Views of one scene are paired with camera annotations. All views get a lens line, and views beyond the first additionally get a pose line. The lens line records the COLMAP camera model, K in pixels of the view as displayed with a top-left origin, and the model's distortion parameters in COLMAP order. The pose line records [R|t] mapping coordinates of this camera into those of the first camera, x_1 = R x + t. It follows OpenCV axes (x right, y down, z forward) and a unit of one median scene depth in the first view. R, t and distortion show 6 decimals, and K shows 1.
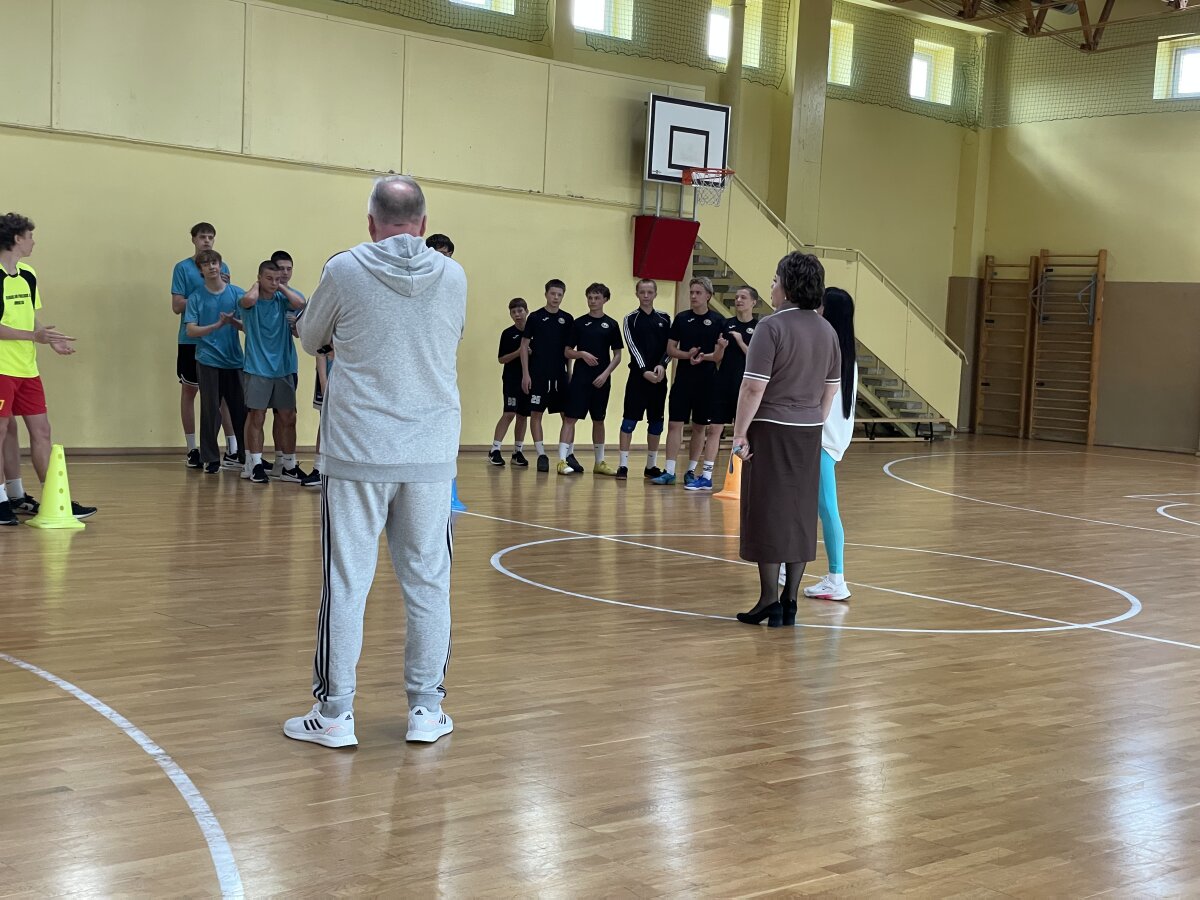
lens RADIAL K [[1787.4, 0, 616.0], [0, 1787.4, 434.2], [0, 0, 1]] dist [0.140193, 0.000000]
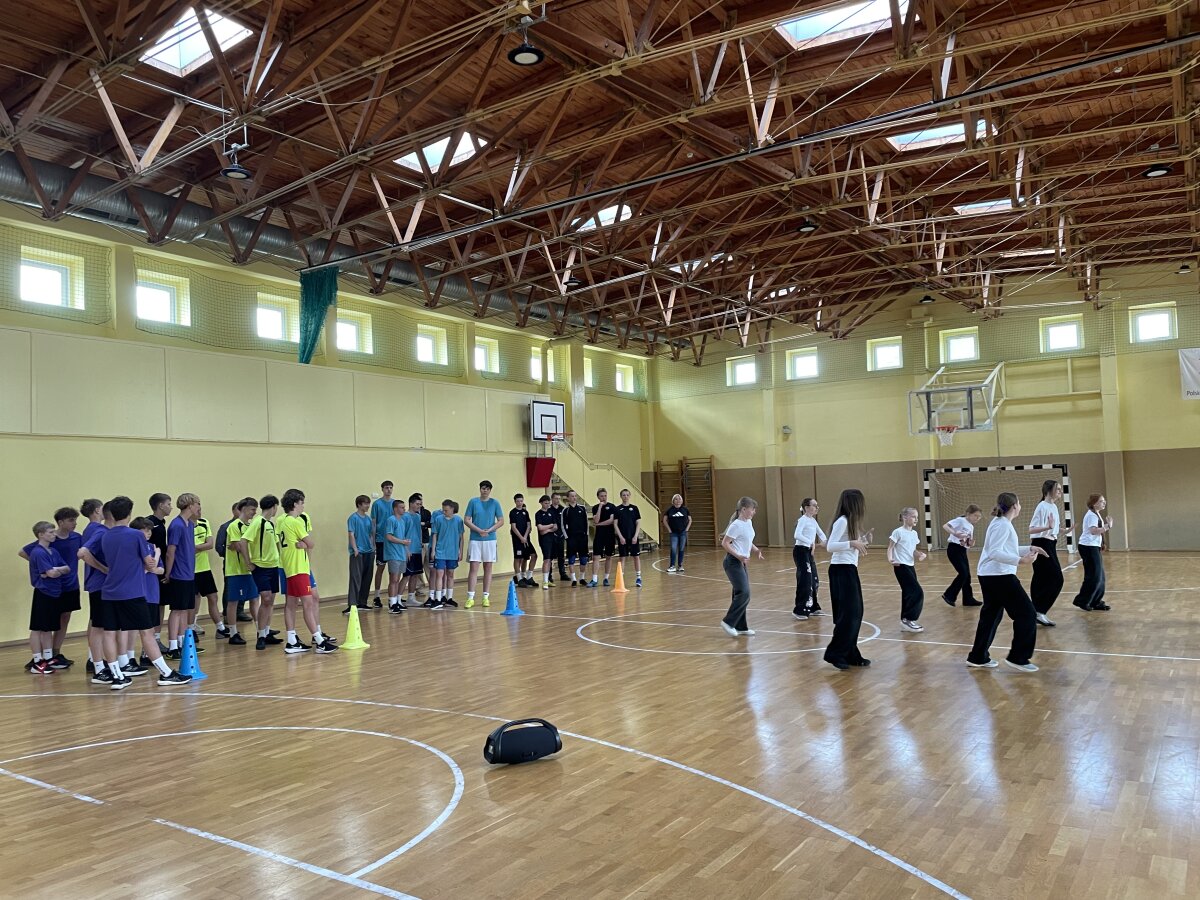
lens RADIAL K [[901.1, 0, 586.1], [0, 901.1, 456.2], [0, 0, 1]] dist [0.094798, -0.117149]
pose [[0.974231, -0.076728, 0.212102, -0.115655], [0.098083, 0.990912, -0.092054, -0.017778], [-0.203111, 0.110486, 0.972902, -0.018933]]
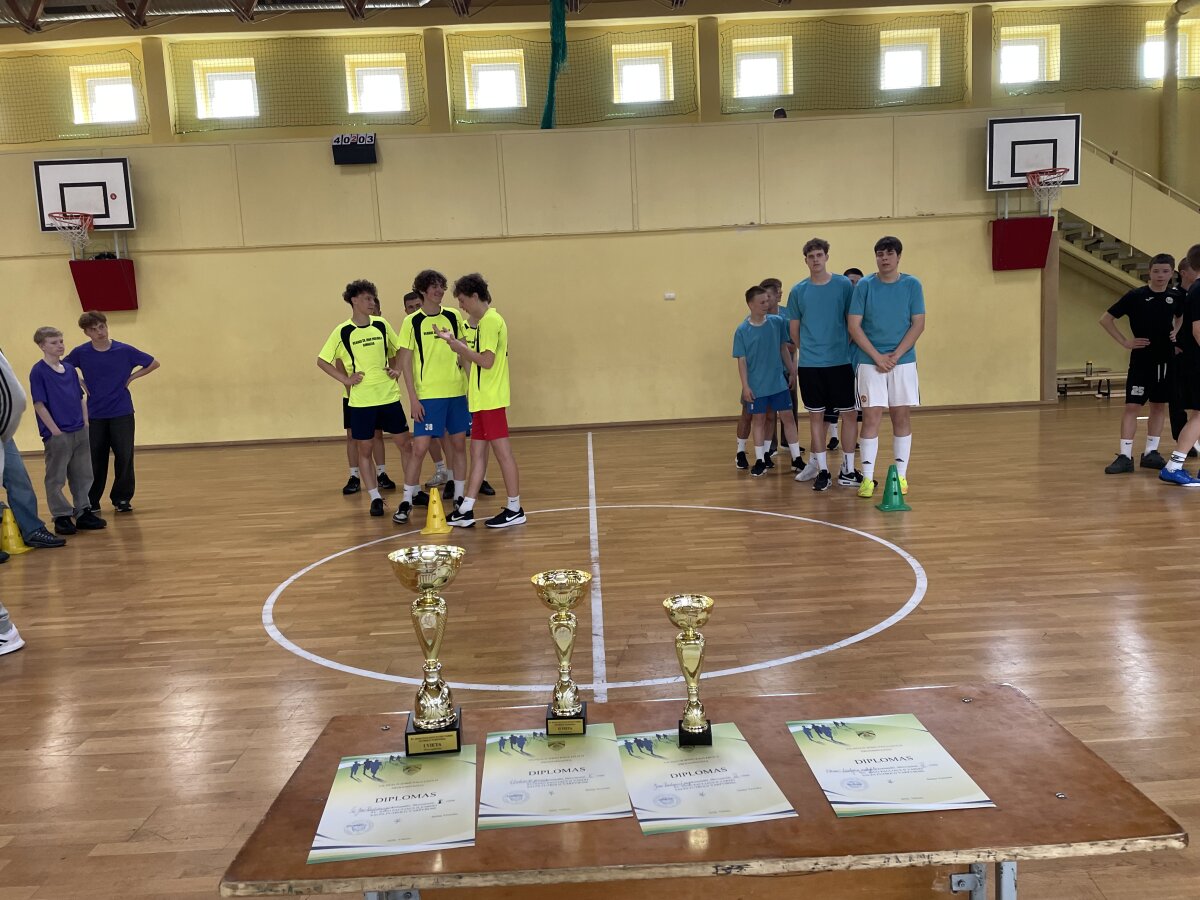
lens RADIAL K [[901.1, 0, 603.7], [0, 901.1, 417.8], [0, 0, 1]] dist [0.094798, -0.117149]
pose [[0.739589, -0.014107, -0.672911, 0.195563], [0.050455, 0.998129, 0.034529, -0.016171], [0.671165, -0.059489, 0.738917, 0.272866]]
